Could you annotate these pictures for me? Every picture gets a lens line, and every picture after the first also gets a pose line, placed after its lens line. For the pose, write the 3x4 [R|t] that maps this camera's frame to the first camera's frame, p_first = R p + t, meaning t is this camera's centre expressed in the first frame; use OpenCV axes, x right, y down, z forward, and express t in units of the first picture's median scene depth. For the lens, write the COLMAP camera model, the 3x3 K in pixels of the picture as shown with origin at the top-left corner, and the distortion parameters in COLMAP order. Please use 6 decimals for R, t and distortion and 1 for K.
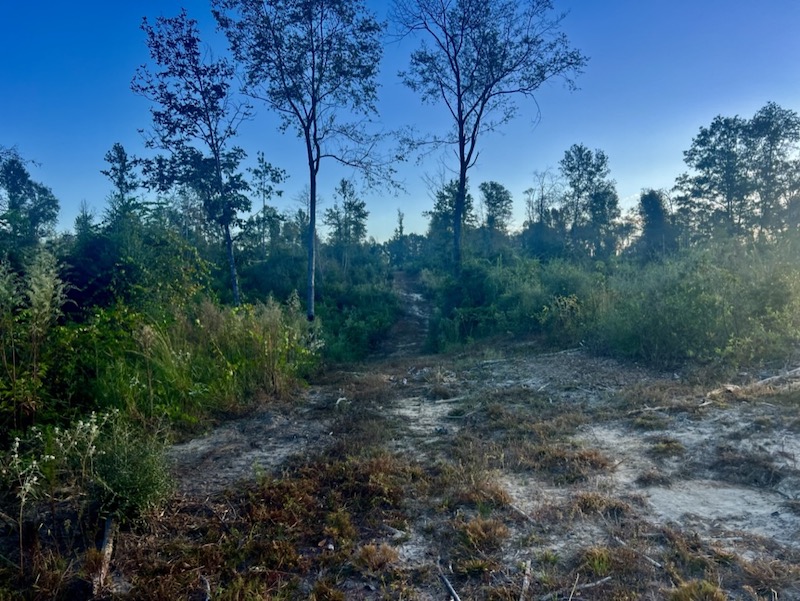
lens RADIAL K [[602.6, 0, 403.2], [0, 602.6, 295.9], [0, 0, 1]] dist [0.042862, -0.019536]
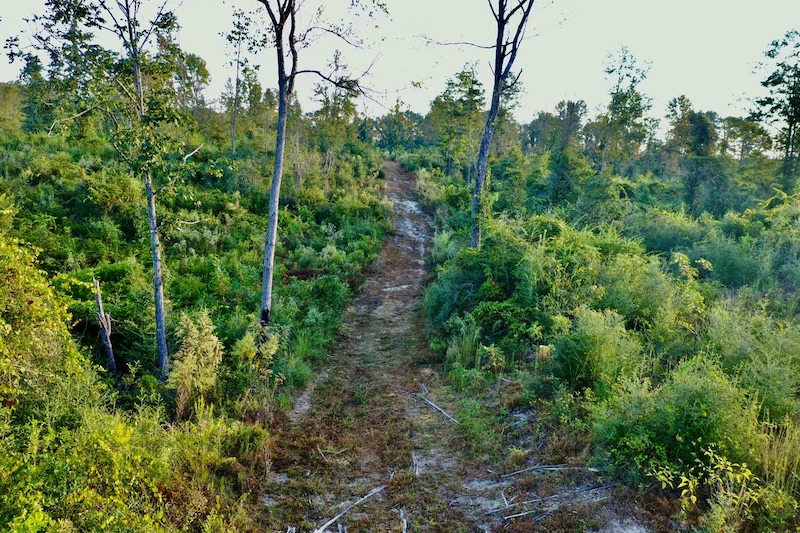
lens RADIAL K [[634.6, 0, 398.2], [0, 634.6, 243.6], [0, 0, 1]] dist [-0.000031, 0.017383]
pose [[0.996086, 0.085864, 0.020973, -0.010212], [-0.087747, 0.989143, 0.117884, -0.055095], [-0.010623, -0.119263, 0.992806, 0.116796]]
